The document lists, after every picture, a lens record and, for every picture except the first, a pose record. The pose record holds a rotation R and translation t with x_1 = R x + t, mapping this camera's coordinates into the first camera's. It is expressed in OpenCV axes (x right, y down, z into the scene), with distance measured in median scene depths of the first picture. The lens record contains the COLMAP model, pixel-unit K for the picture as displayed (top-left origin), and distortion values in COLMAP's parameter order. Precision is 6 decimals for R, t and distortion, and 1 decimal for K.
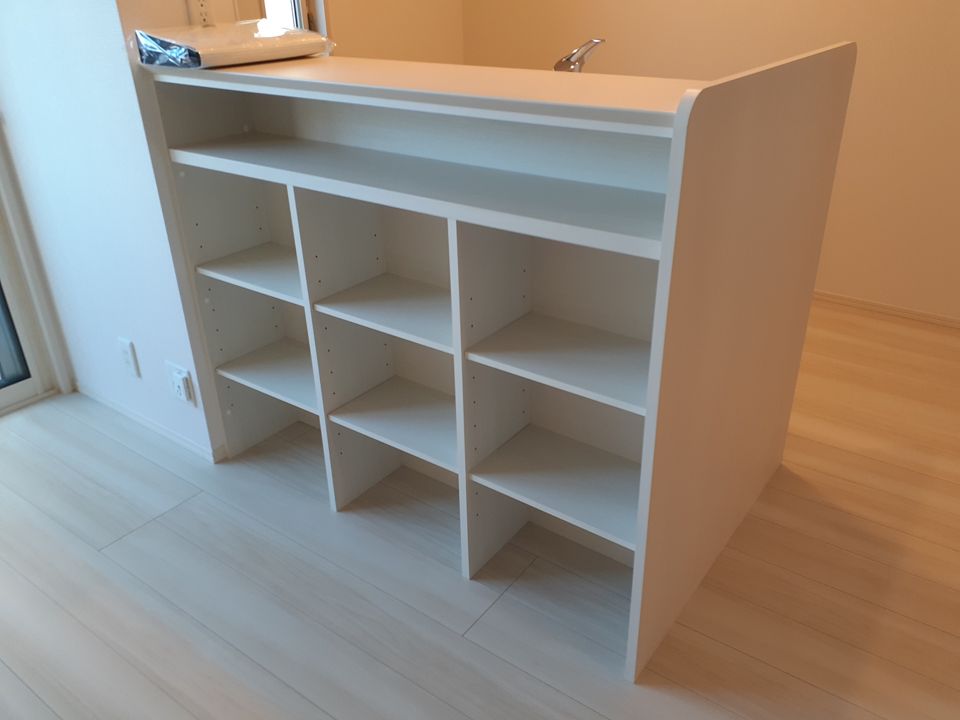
lens RADIAL K [[779.5, 0, 466.2], [0, 779.5, 359.6], [0, 0, 1]] dist [0.036996, -0.001575]
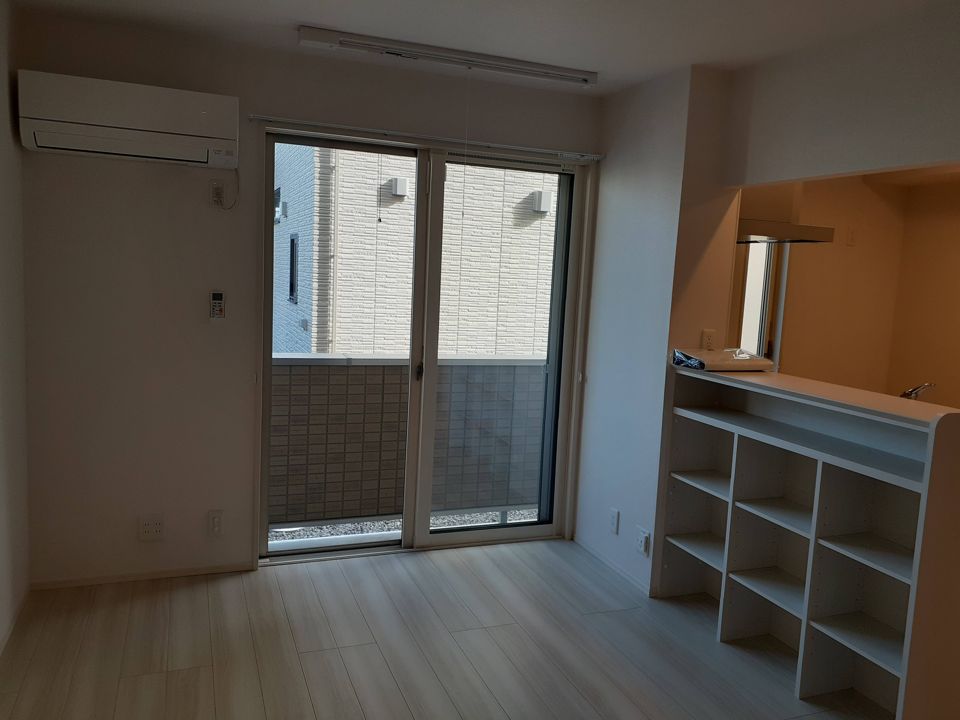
lens RADIAL K [[754.2, 0, 480.0], [0, 754.2, 360.0], [0, 0, 1]] dist [0.050689, -0.196543]
pose [[0.845626, 0.124913, -0.518954, 0.156687], [-0.298343, 0.916797, -0.265469, 0.253273], [0.442615, 0.379314, 0.812535, -0.730572]]
